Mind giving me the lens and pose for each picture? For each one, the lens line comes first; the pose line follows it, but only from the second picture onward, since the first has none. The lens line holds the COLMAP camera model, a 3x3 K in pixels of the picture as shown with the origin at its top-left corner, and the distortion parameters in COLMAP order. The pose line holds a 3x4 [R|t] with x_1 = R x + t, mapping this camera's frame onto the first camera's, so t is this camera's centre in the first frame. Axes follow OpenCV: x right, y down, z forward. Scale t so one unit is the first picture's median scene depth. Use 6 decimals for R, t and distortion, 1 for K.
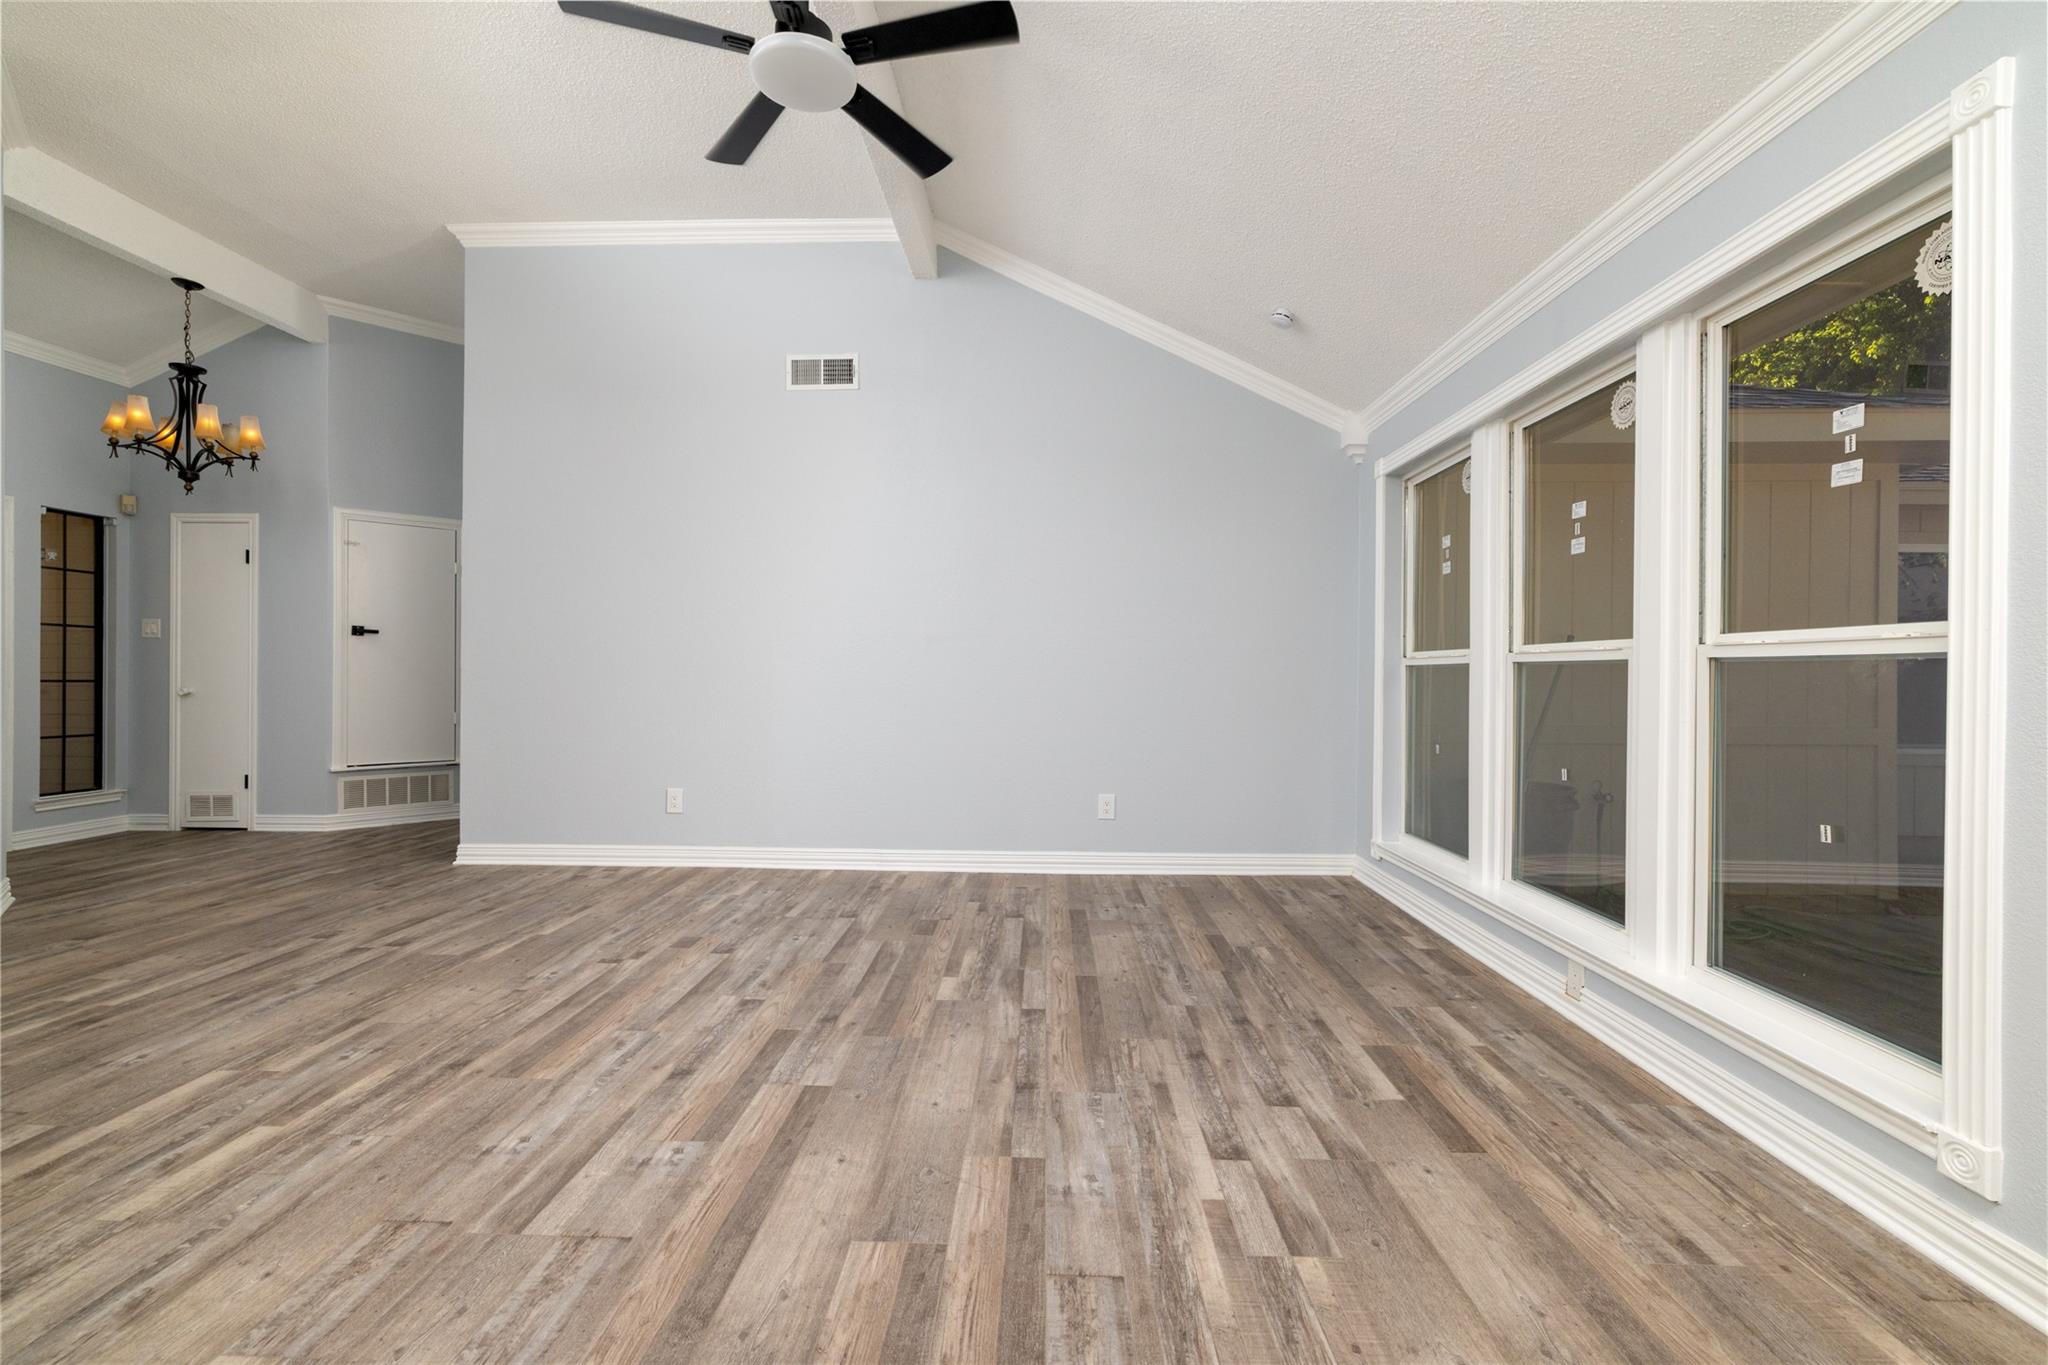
lens RADIAL K [[876.9, 0, 1019.1], [0, 876.9, 679.4], [0, 0, 1]] dist [-0.001006, 0.000871]
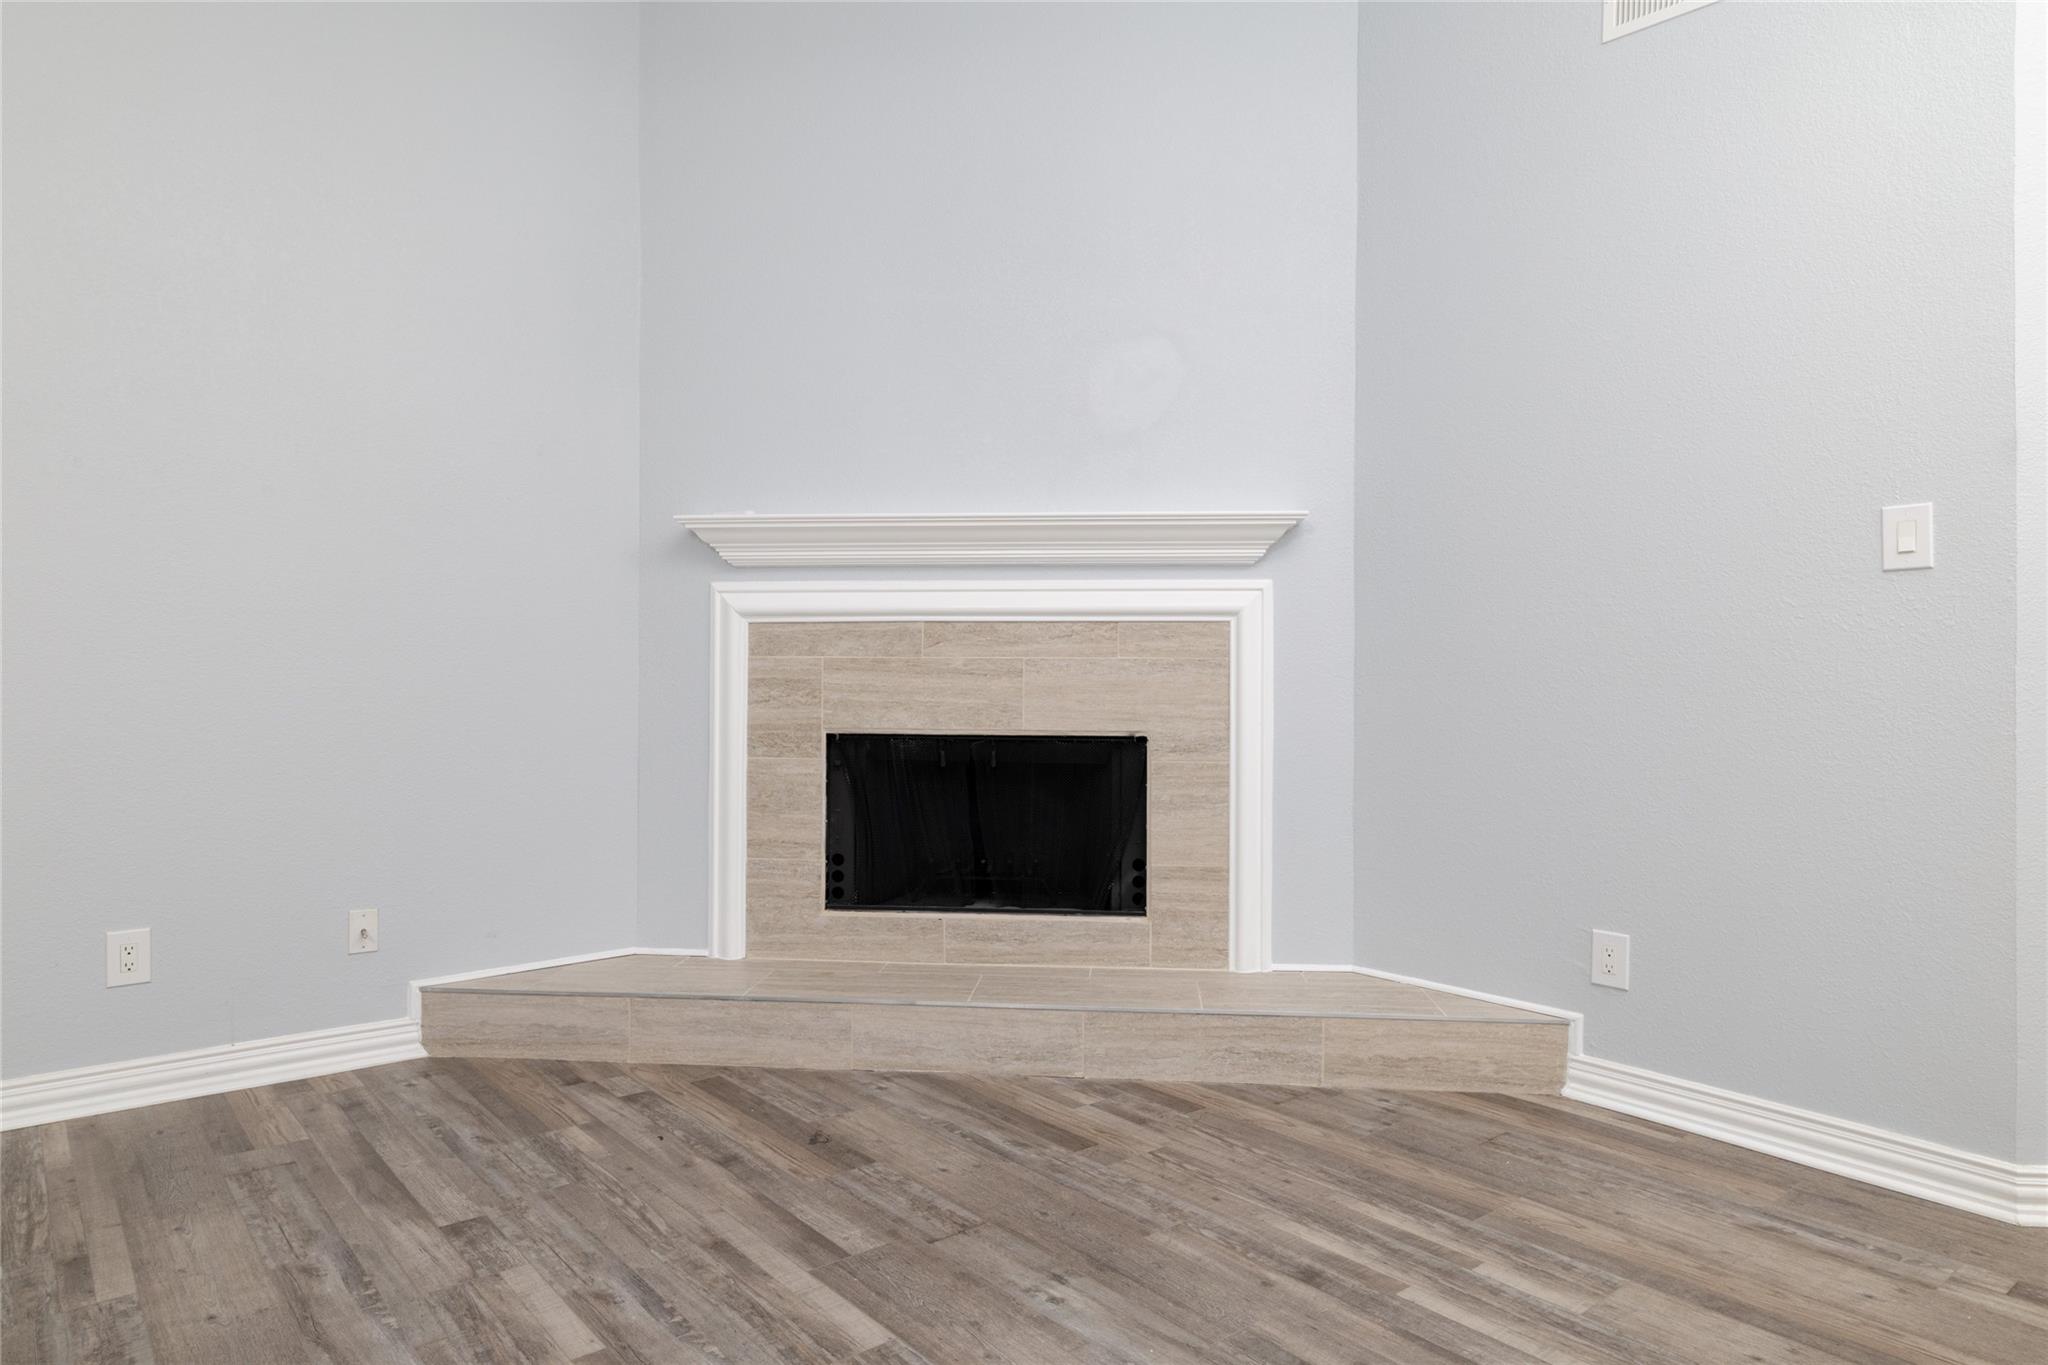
lens RADIAL K [[1246.3, 0, 1024.0], [0, 1246.3, 682.5], [0, 0, 1]] dist [0.000487, -0.001734]
pose [[-0.748780, -0.007598, -0.662775, -0.374565], [-0.014264, 0.999887, 0.004651, -0.005901], [0.662665, 0.012936, -0.748804, 1.524712]]
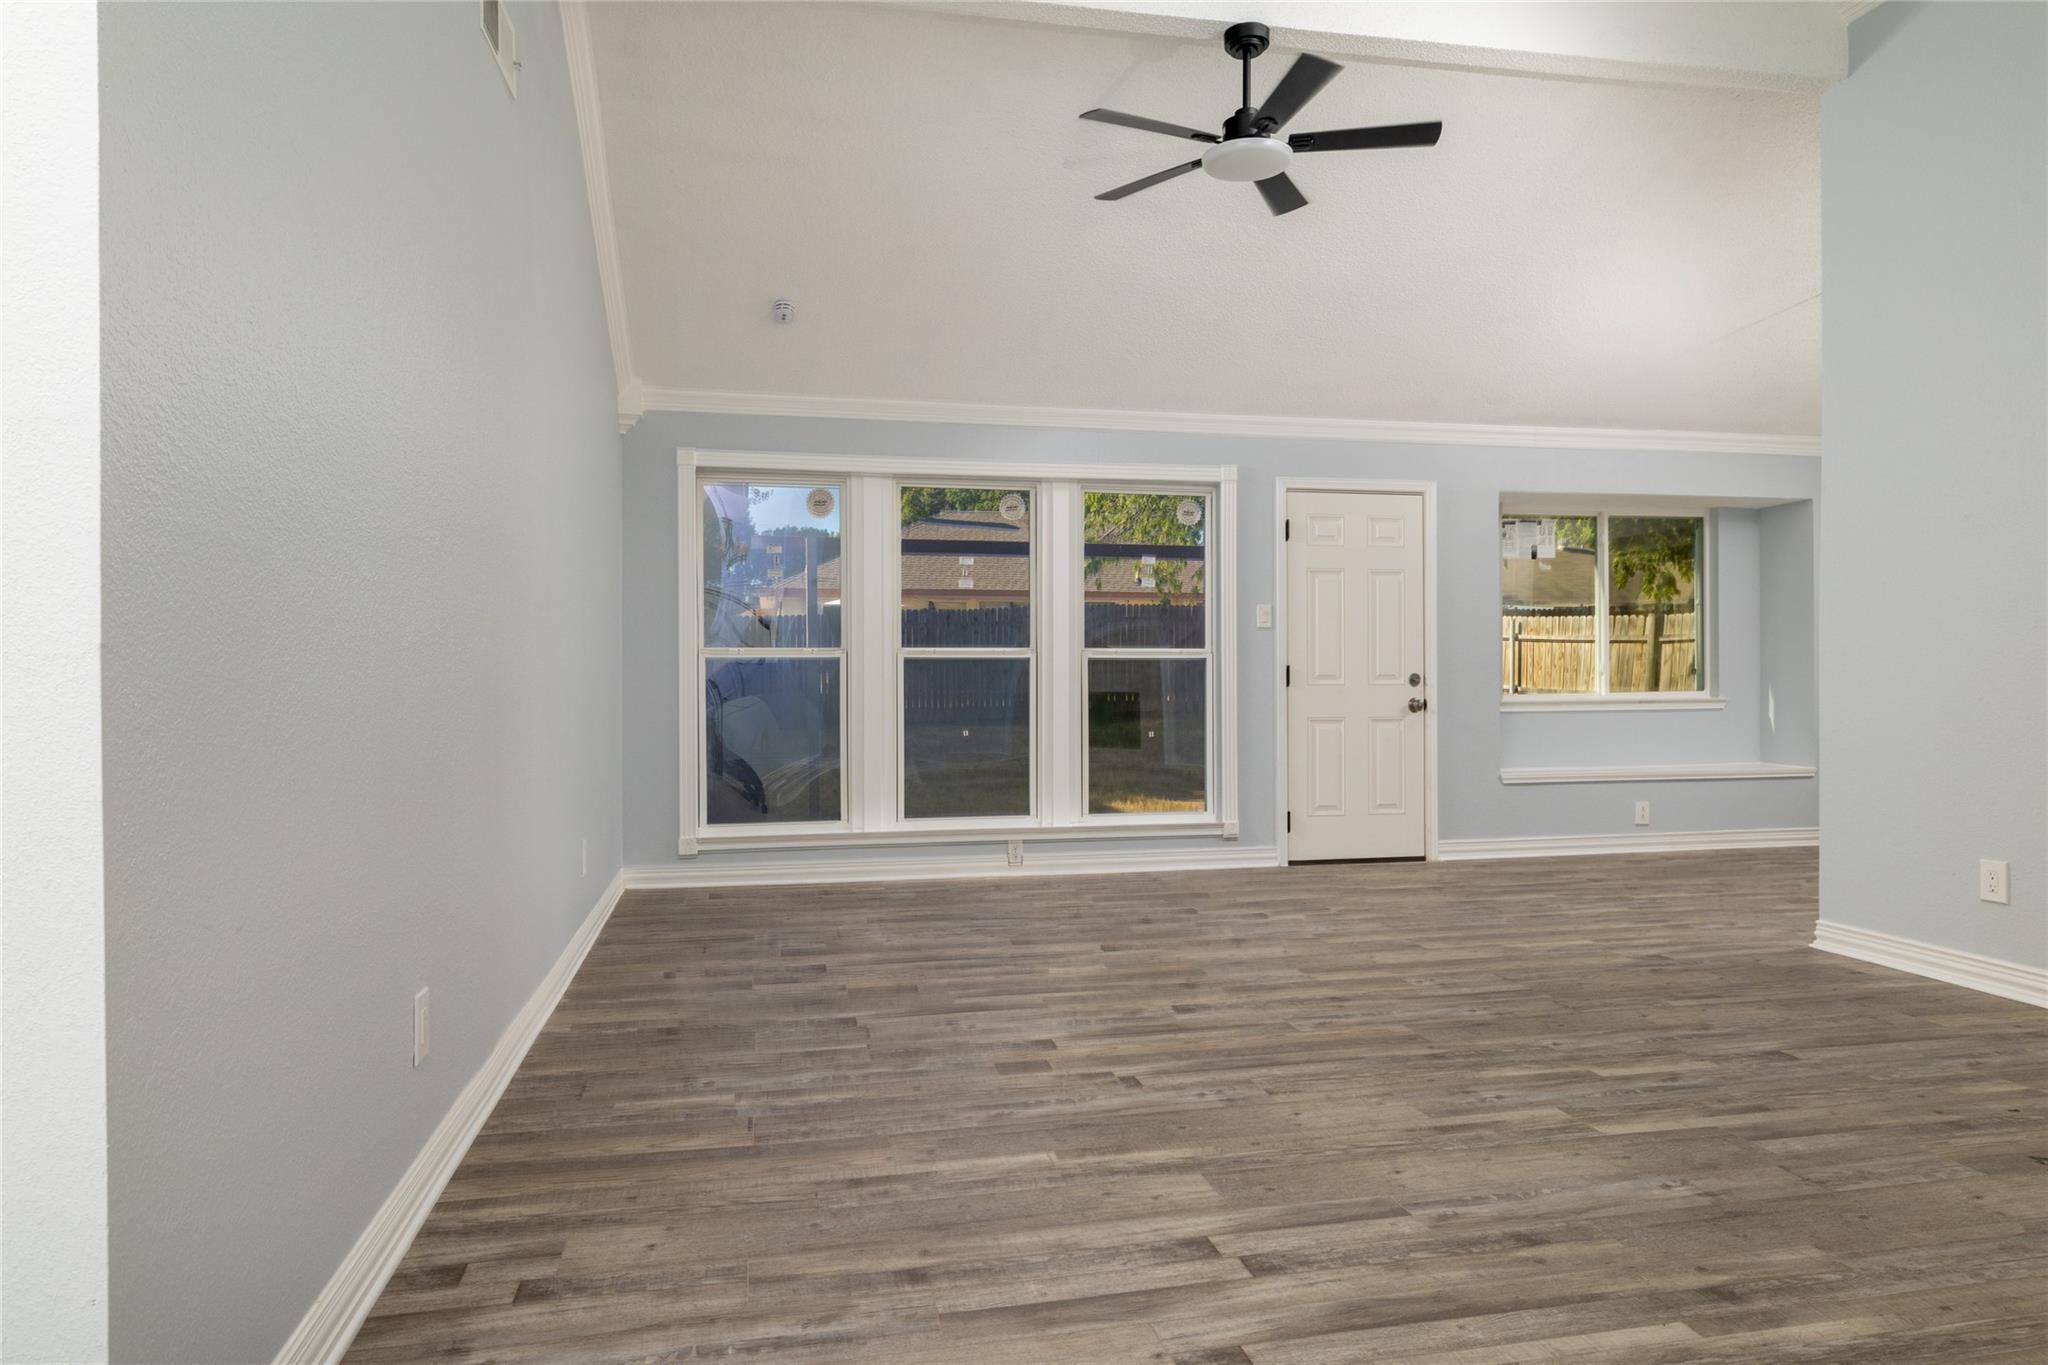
lens RADIAL K [[1246.3, 0, 1024.0], [0, 1246.3, 682.5], [0, 0, 1]] dist [0.000487, -0.001734]
pose [[-0.237272, -0.014040, 0.971342, -1.759975], [0.005241, 0.999862, 0.015733, -0.013090], [-0.971429, 0.008824, -0.237166, 1.652764]]
